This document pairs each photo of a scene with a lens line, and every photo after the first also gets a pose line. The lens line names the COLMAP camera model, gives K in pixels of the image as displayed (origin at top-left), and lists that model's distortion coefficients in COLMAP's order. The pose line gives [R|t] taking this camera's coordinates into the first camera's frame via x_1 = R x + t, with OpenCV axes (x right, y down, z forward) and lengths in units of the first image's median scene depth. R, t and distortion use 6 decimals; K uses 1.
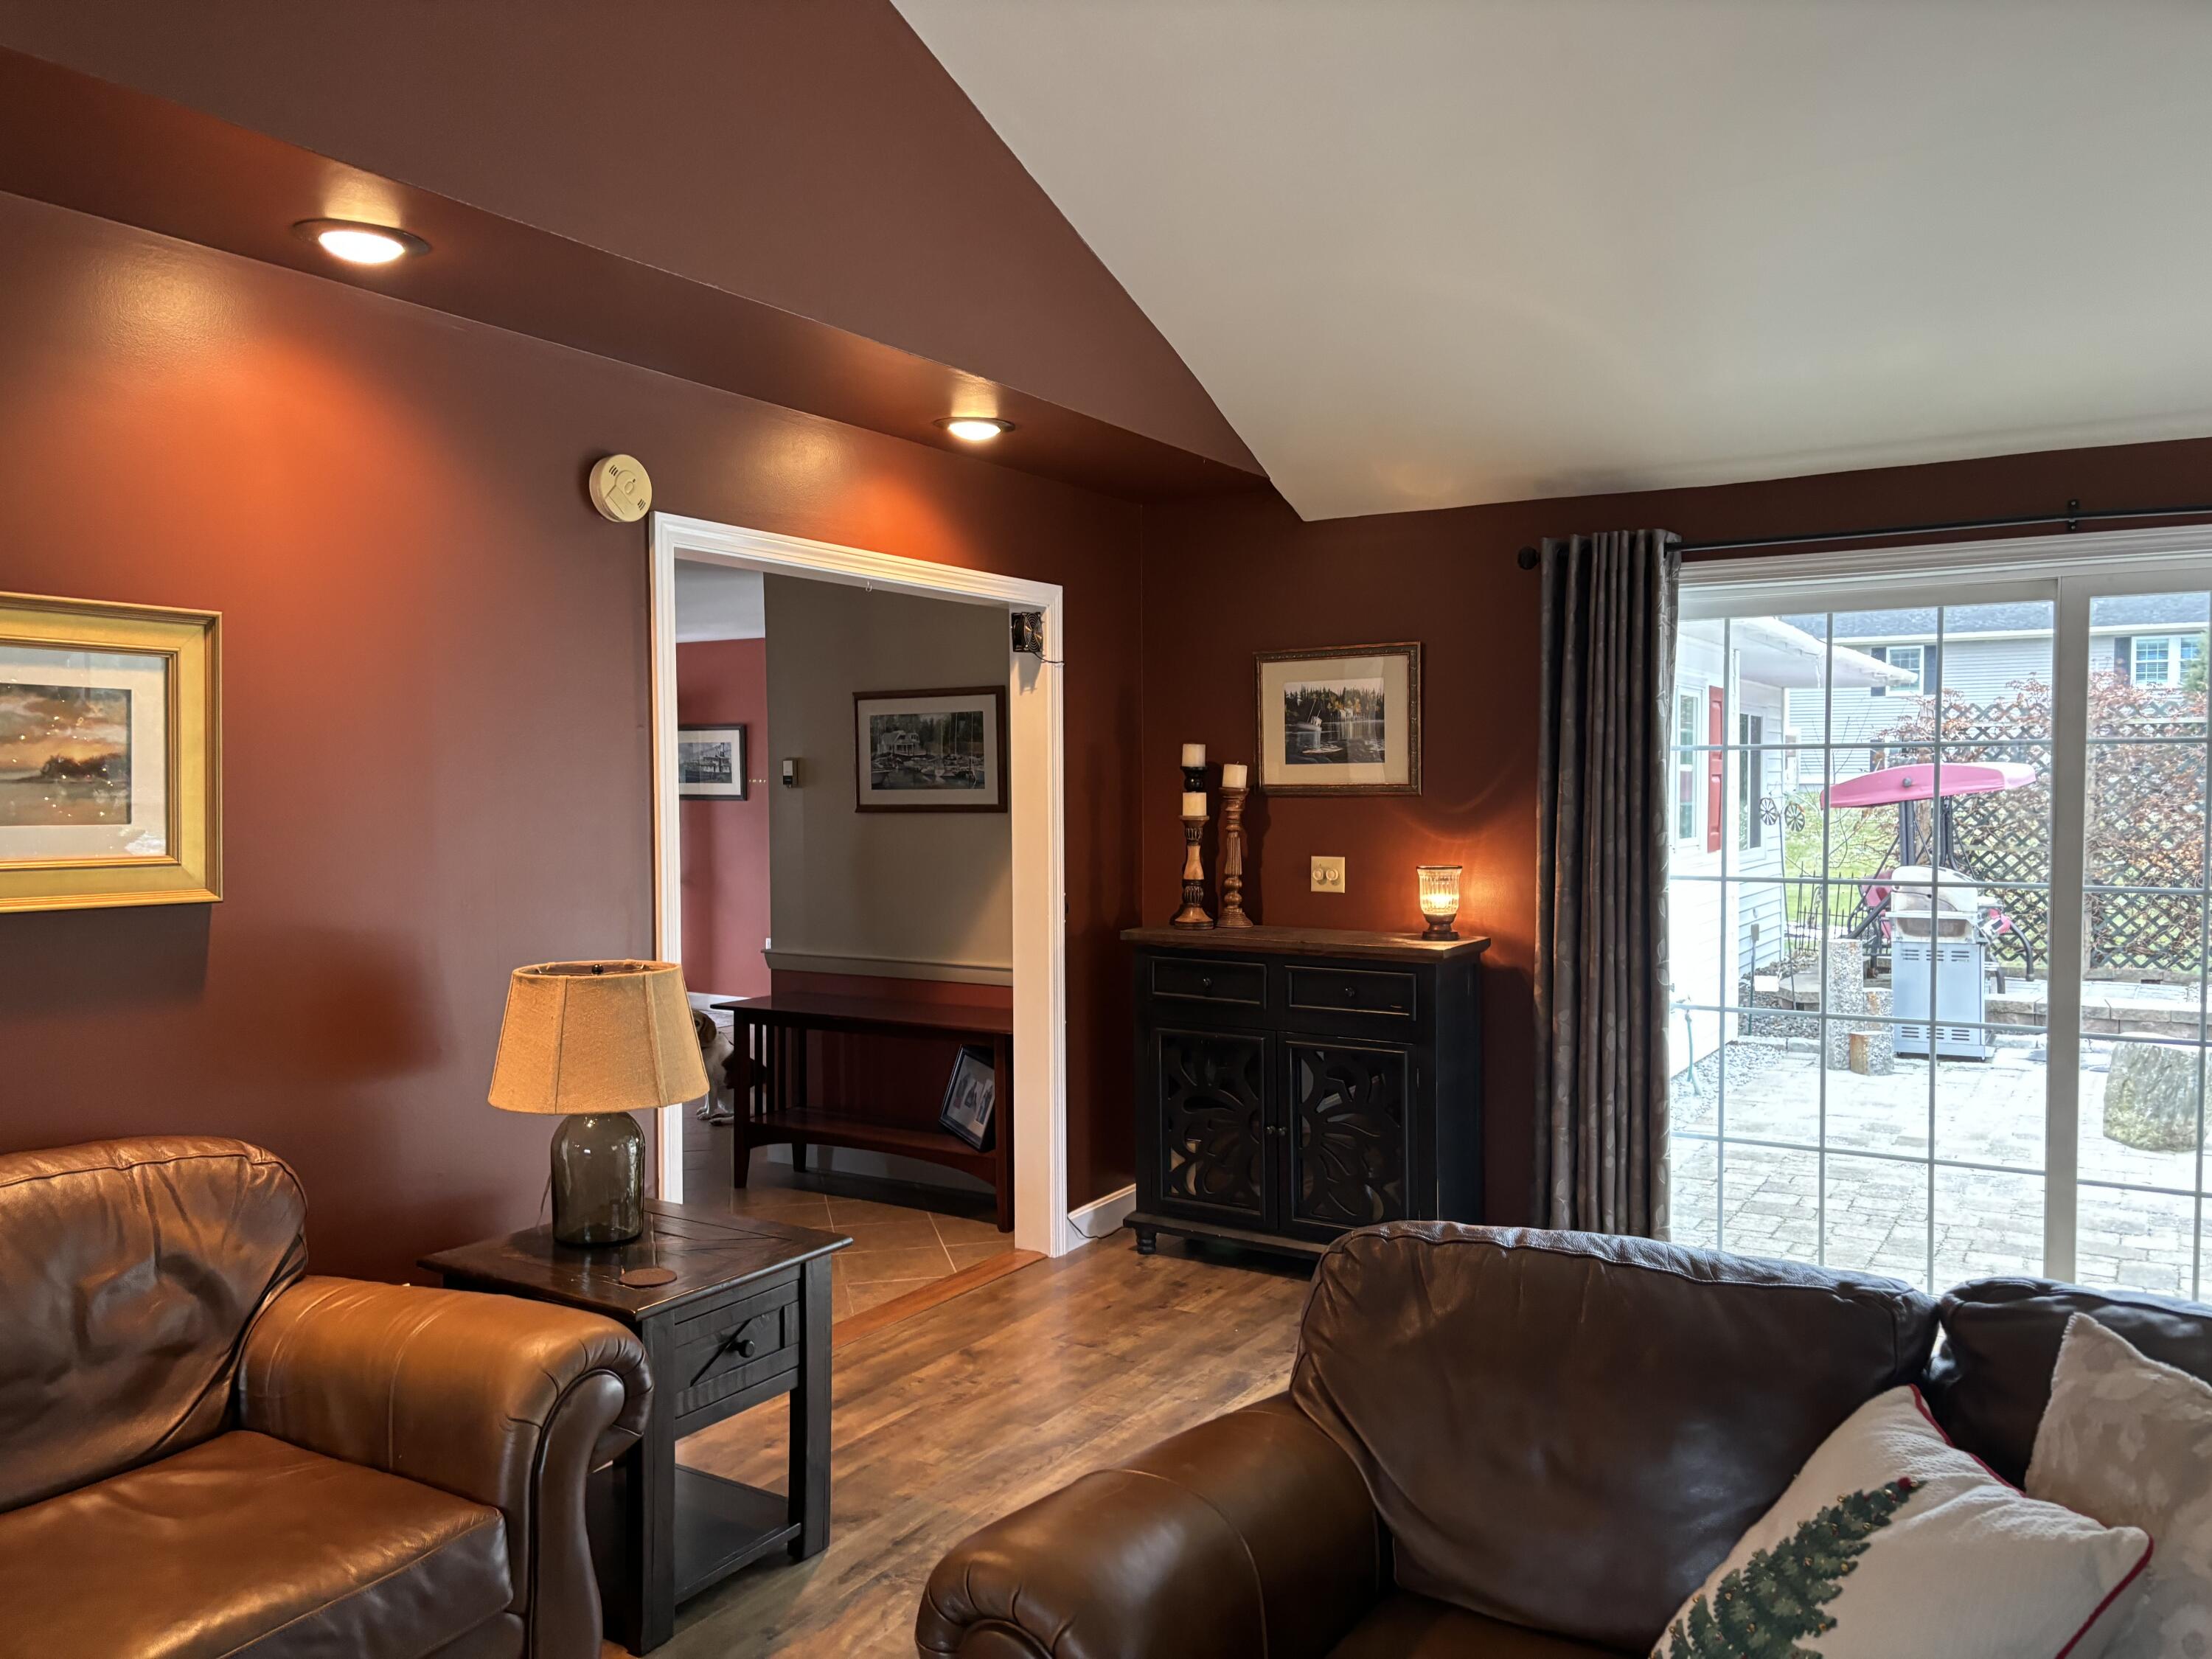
lens RADIAL K [[1671.9, 0, 1089.4], [0, 1671.9, 843.3], [0, 0, 1]] dist [0.056847, -0.065478]
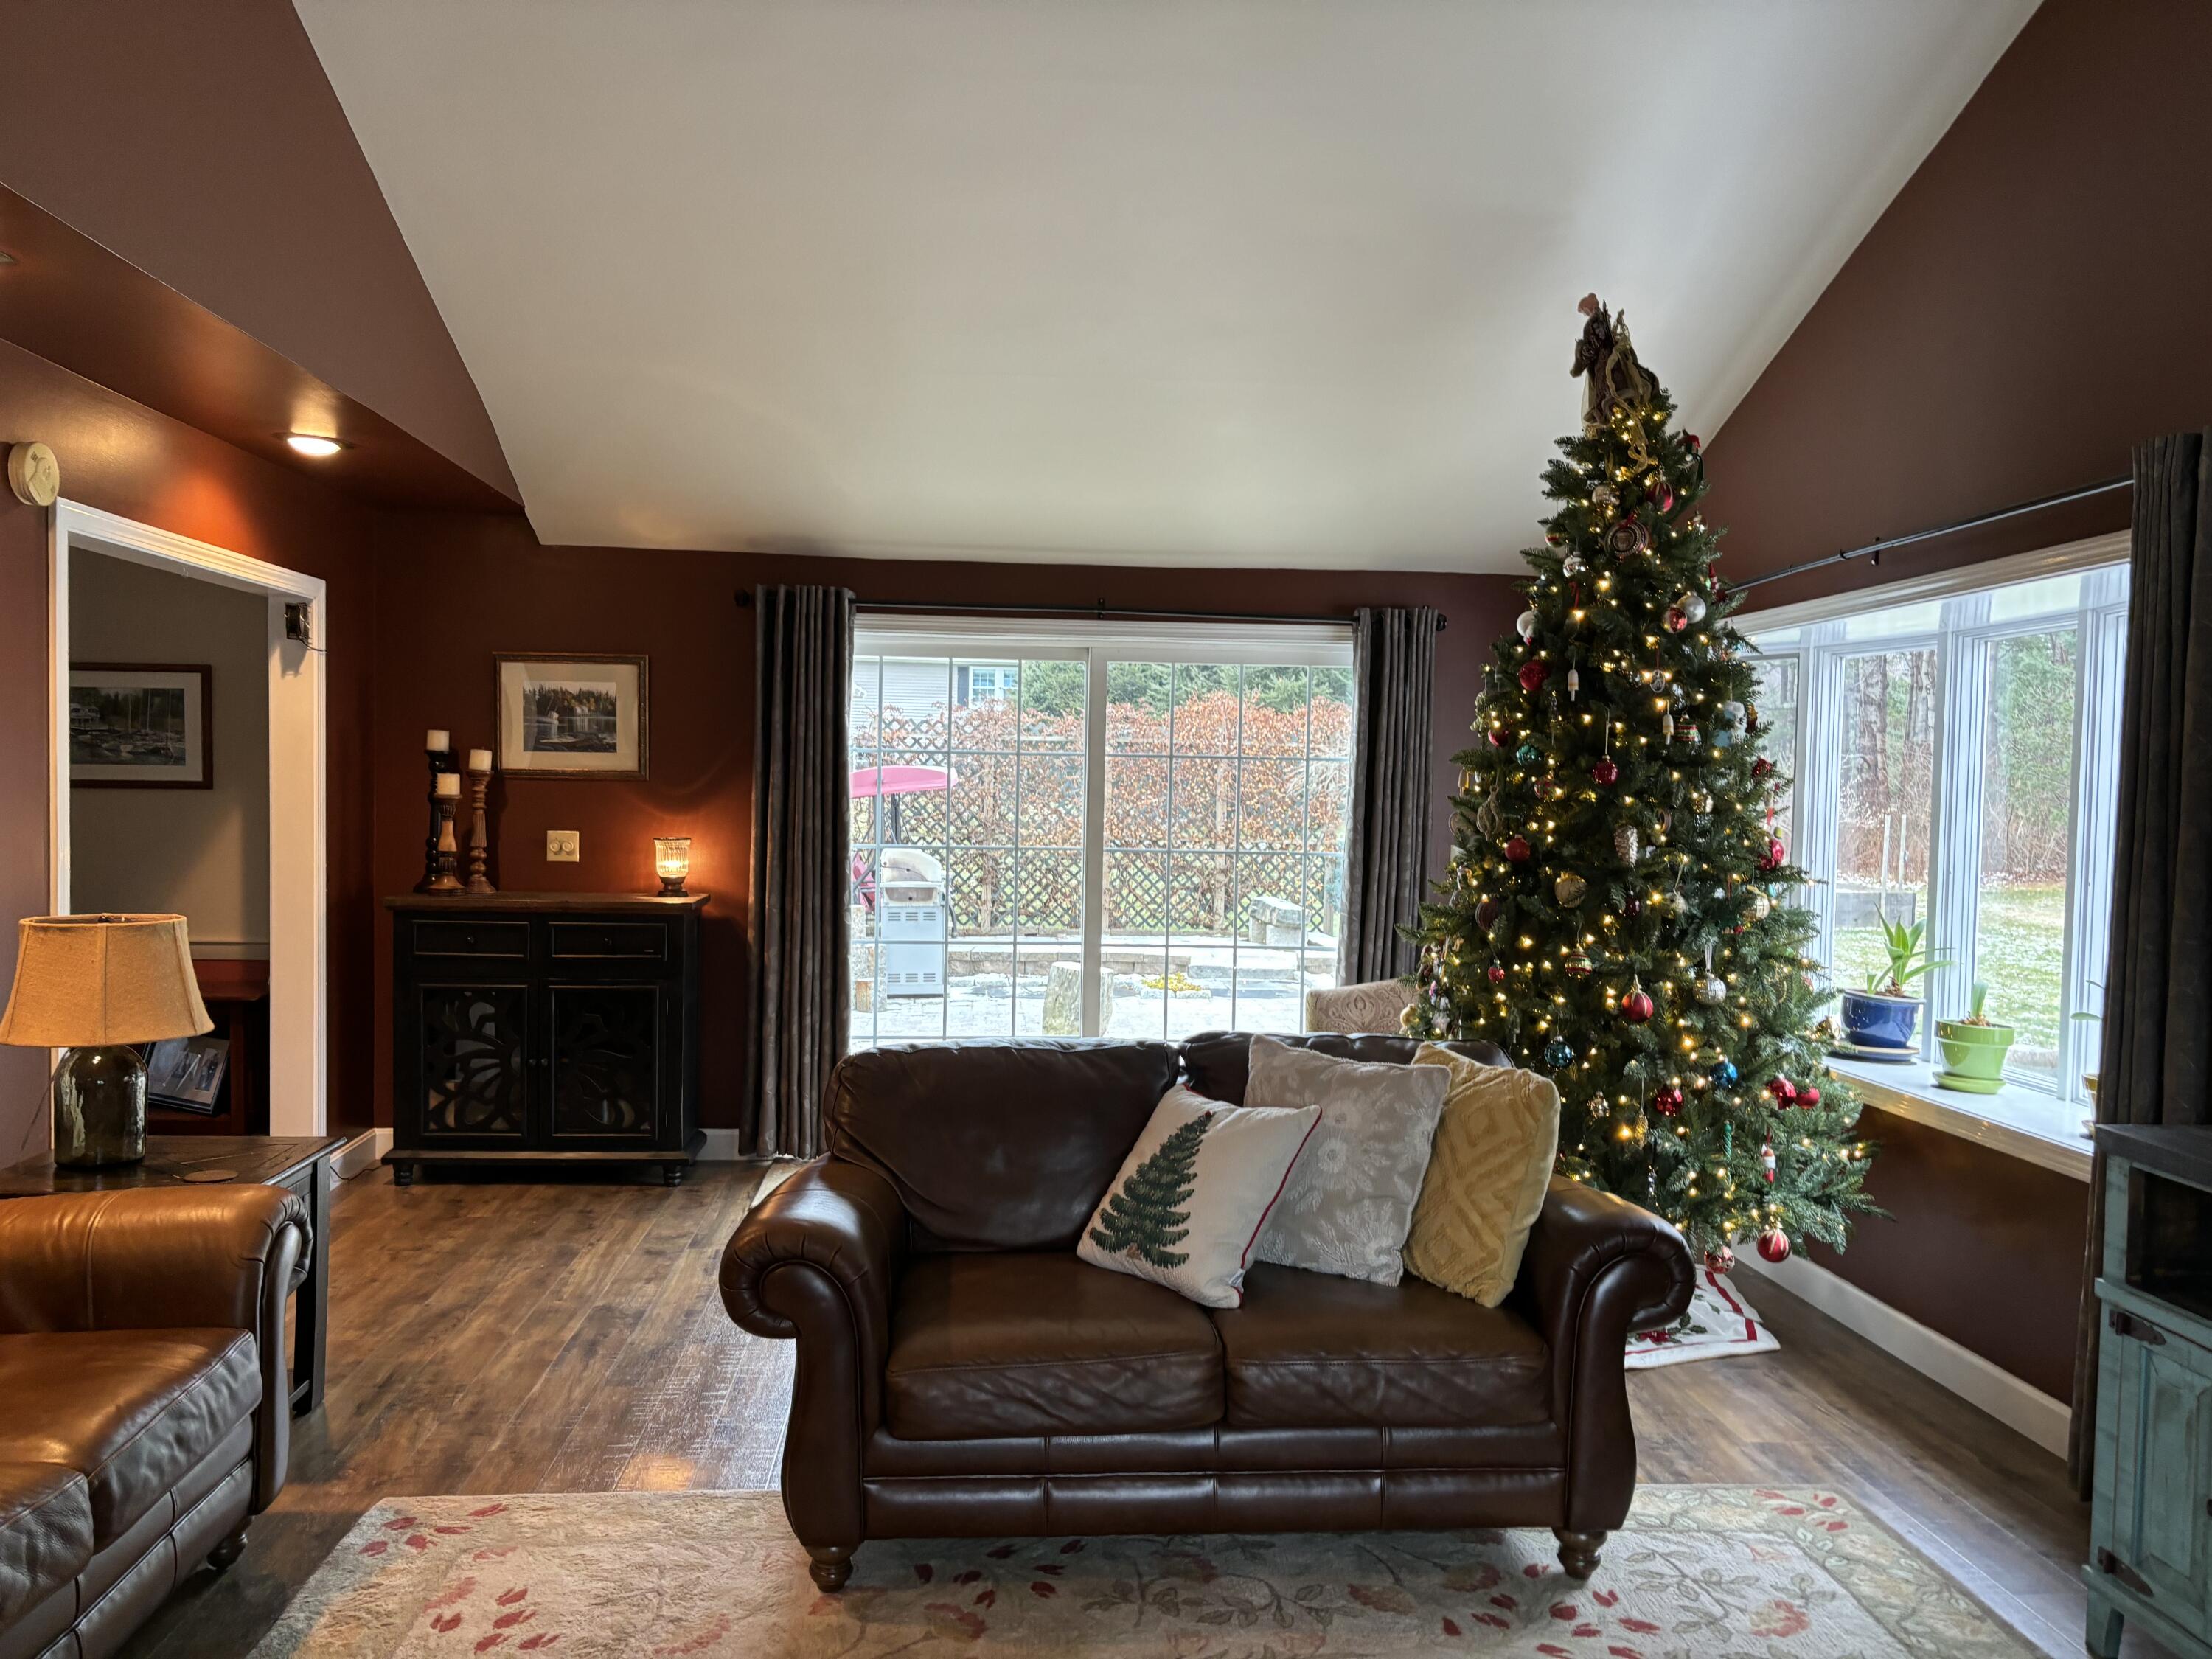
lens RADIAL K [[1671.9, 0, 1097.1], [0, 1671.9, 849.5], [0, 0, 1]] dist [0.056847, -0.065478]
pose [[0.799067, -0.004007, 0.601229, -0.274216], [-0.000322, 0.999975, 0.007094, 0.012726], [-0.601242, -0.005862, 0.799045, -0.177236]]
